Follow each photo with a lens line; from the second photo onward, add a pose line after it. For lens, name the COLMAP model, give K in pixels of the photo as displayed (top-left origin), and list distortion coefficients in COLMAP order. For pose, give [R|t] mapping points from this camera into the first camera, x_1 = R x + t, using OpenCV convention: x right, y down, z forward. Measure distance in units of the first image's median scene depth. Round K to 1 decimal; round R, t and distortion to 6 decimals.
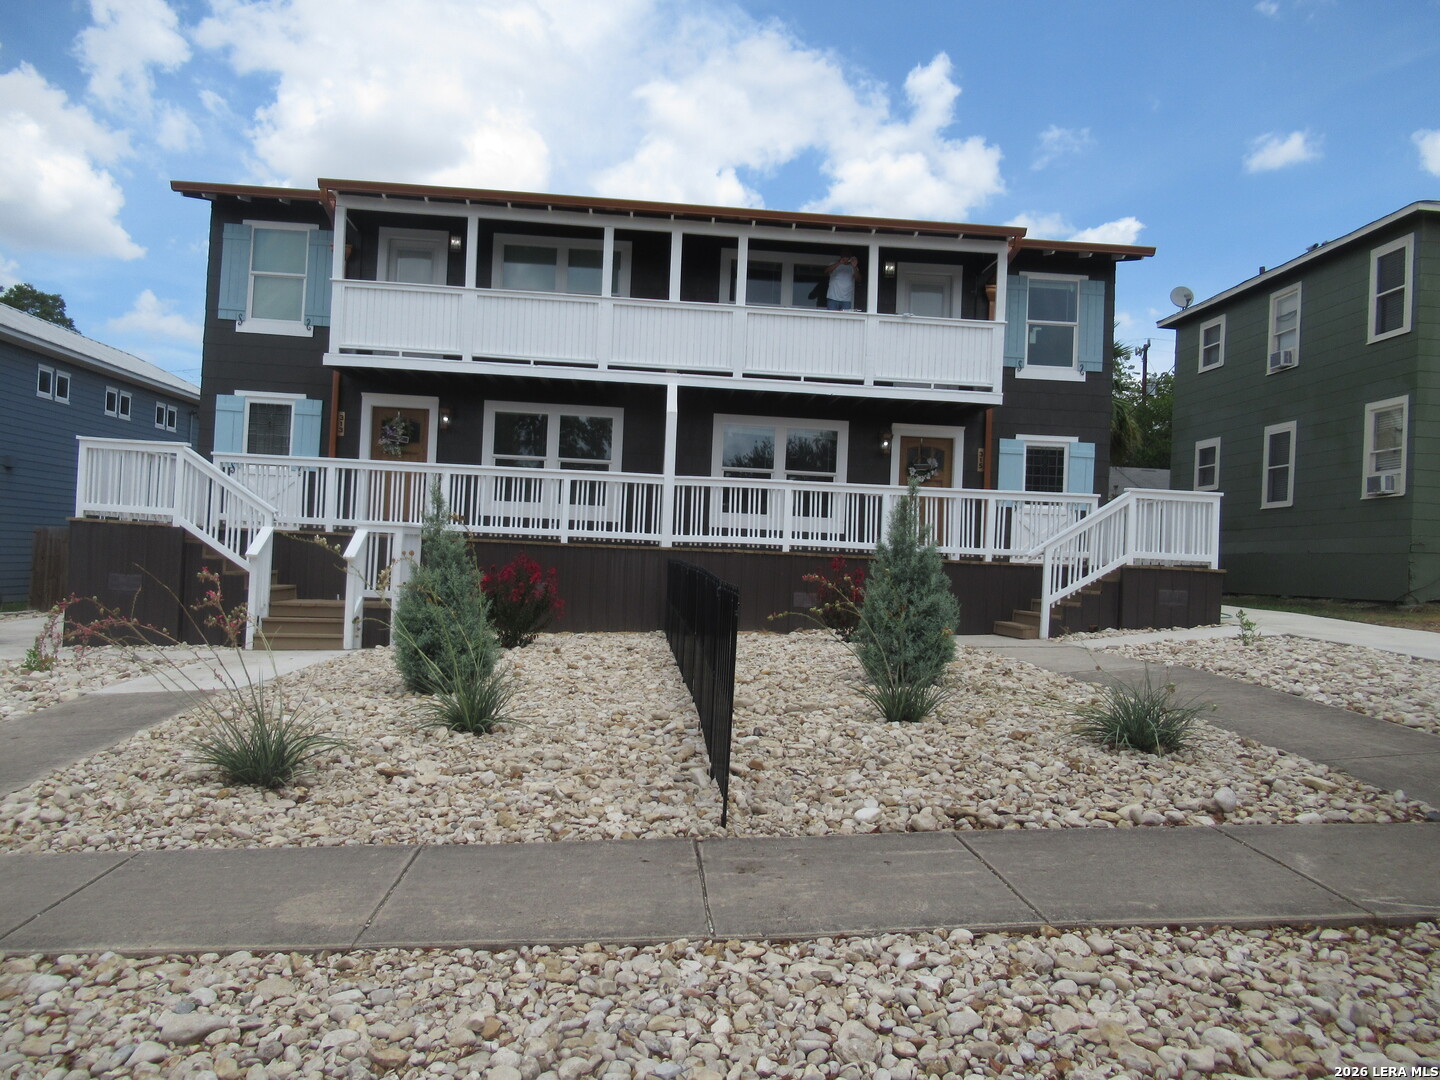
lens RADIAL K [[1081.0, 0, 720.0], [0, 1081.0, 540.0], [0, 0, 1]] dist [0.003598, 0.000395]
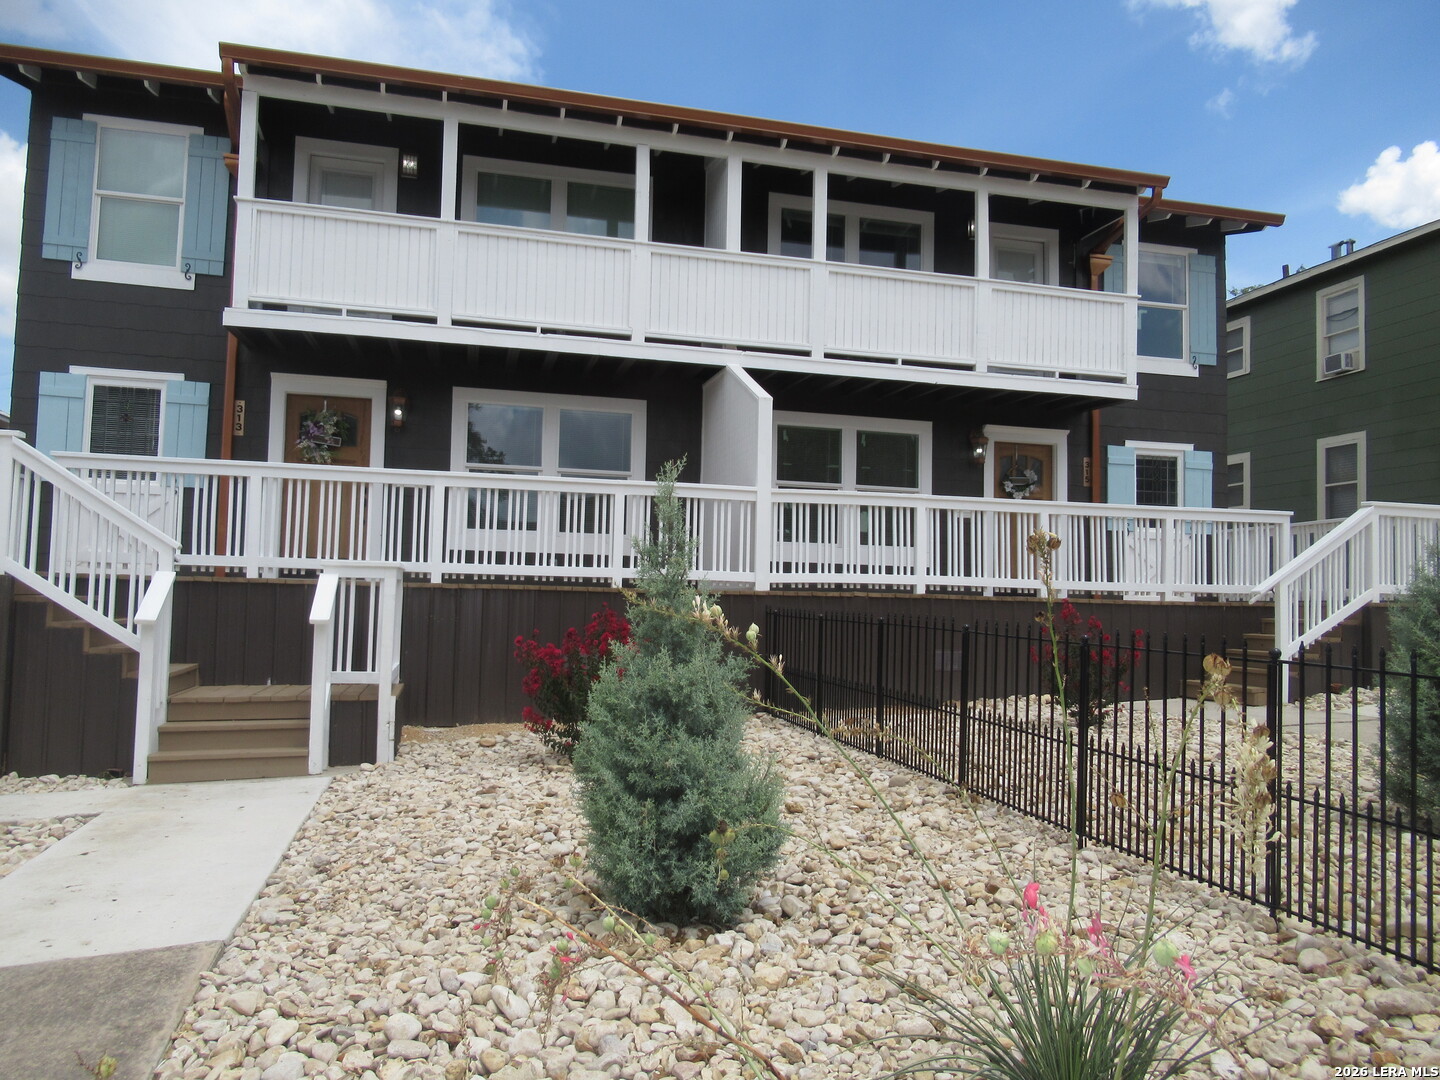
lens RADIAL K [[1076.9, 0, 720.0], [0, 1076.9, 540.0], [0, 0, 1]] dist [-0.001630, -0.003632]
pose [[0.983673, -0.011296, 0.179610, -0.176866], [0.016718, 0.999448, -0.028703, -0.005936], [-0.179187, 0.031238, 0.983319, 0.284286]]
